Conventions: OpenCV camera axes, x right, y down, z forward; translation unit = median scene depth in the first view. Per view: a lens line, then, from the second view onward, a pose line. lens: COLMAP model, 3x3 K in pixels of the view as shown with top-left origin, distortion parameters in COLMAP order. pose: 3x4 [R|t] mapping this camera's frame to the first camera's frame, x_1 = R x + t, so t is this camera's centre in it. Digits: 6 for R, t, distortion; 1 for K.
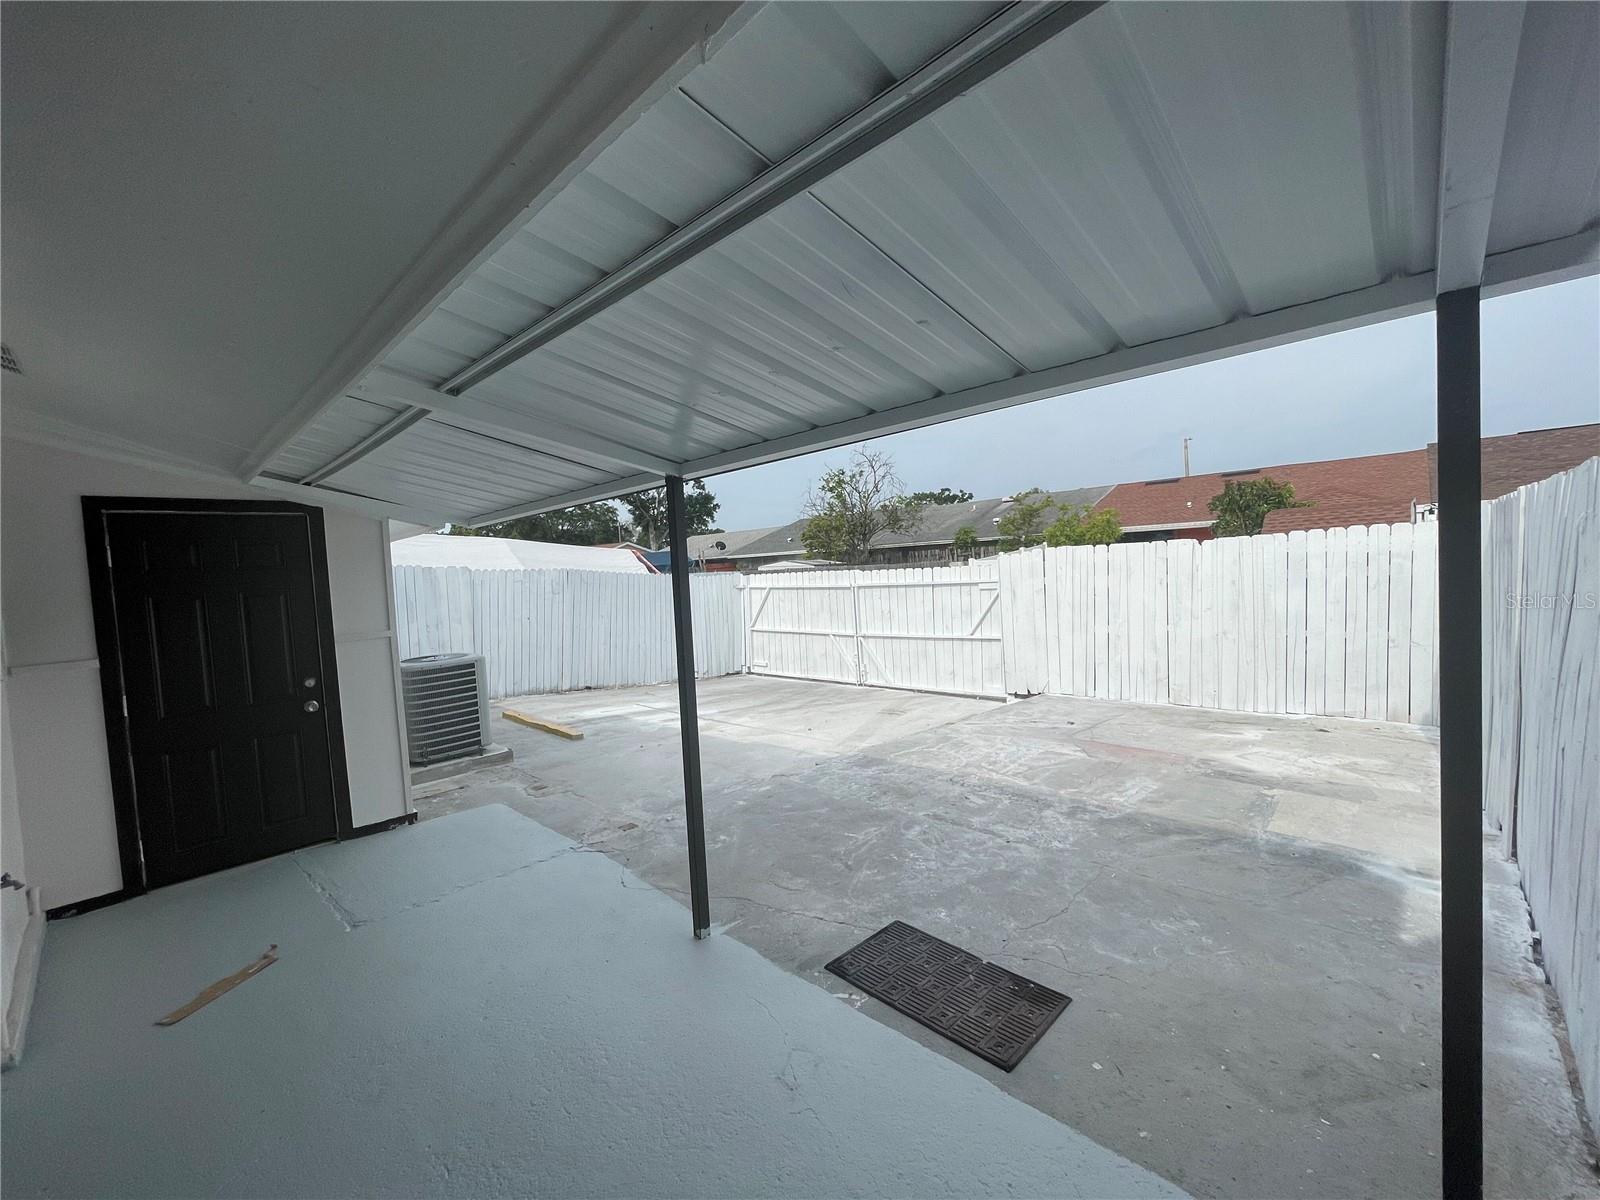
lens RADIAL K [[650.7, 0, 796.7], [0, 650.7, 606.0], [0, 0, 1]] dist [0.001083, 0.000871]
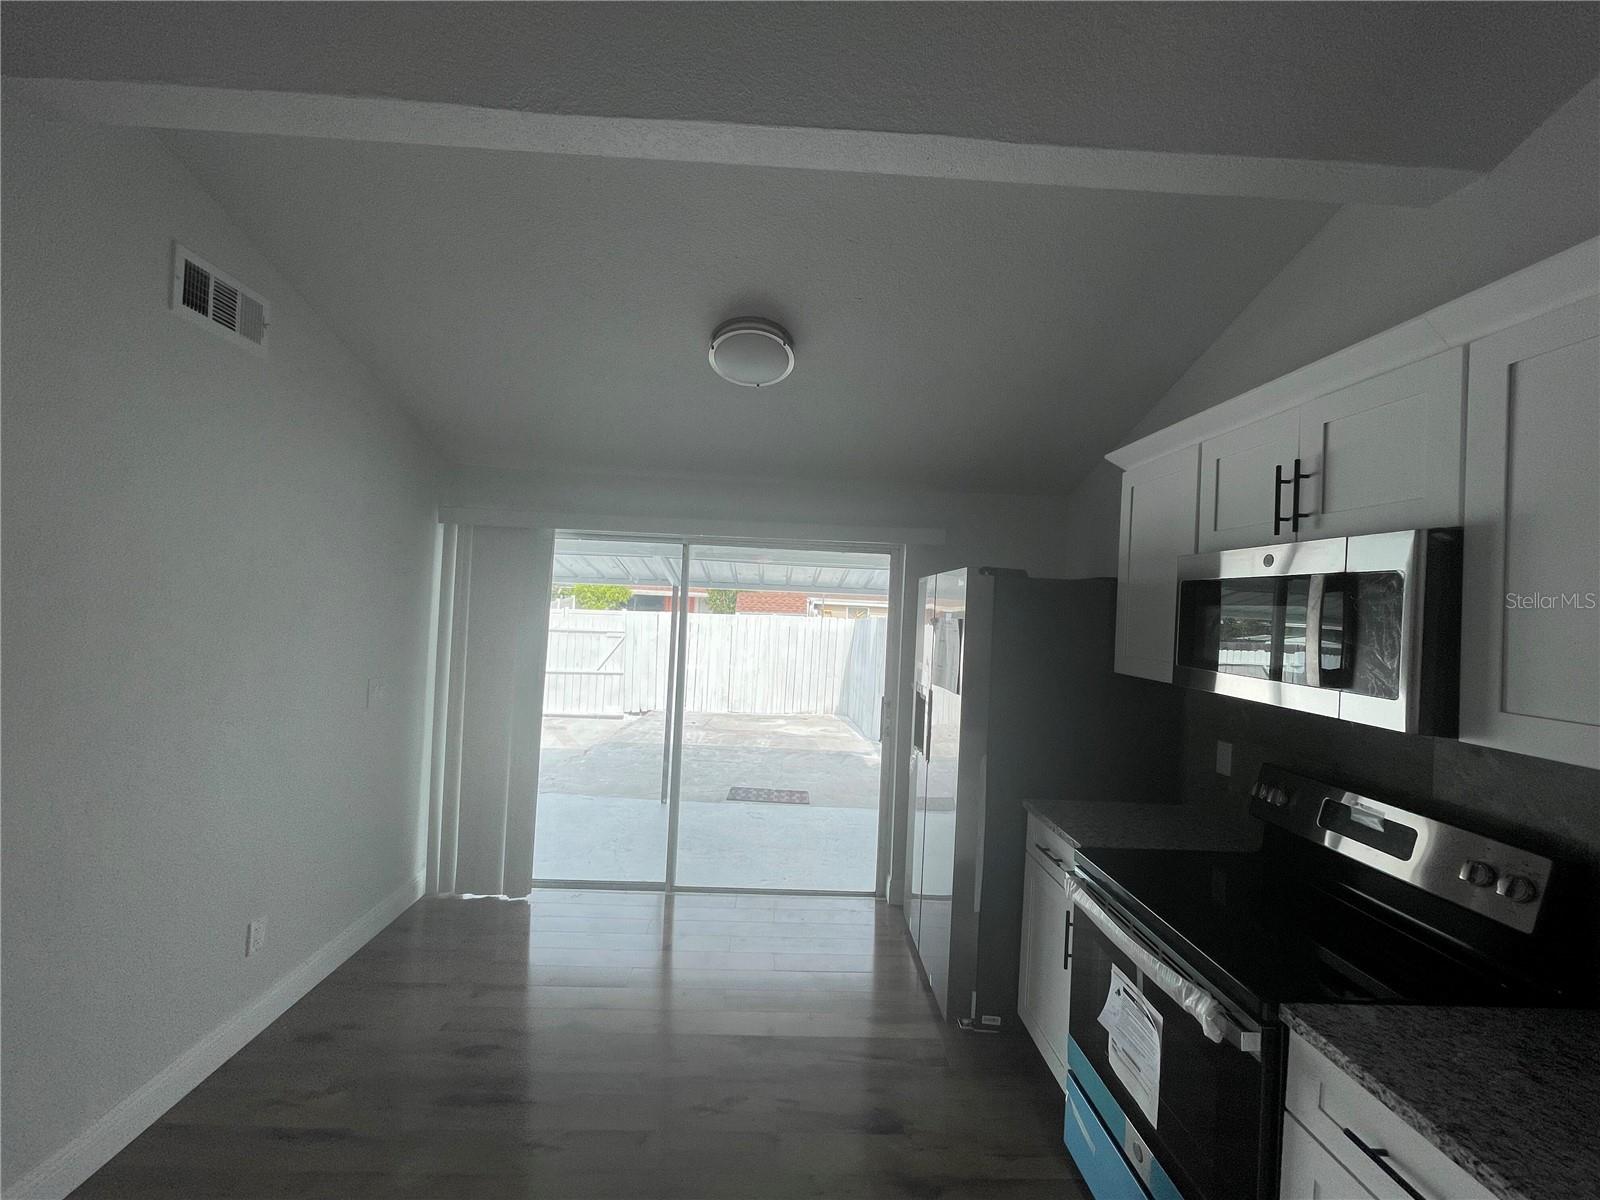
lens RADIAL K [[650.7, 0, 798.5], [0, 650.7, 600.3], [0, 0, 1]] dist [0.001083, 0.000871]
pose [[0.692398, 0.090248, 0.715850, -0.453917], [-0.034818, 0.995170, -0.091784, 0.010413], [-0.720675, 0.038627, 0.692196, -0.256357]]
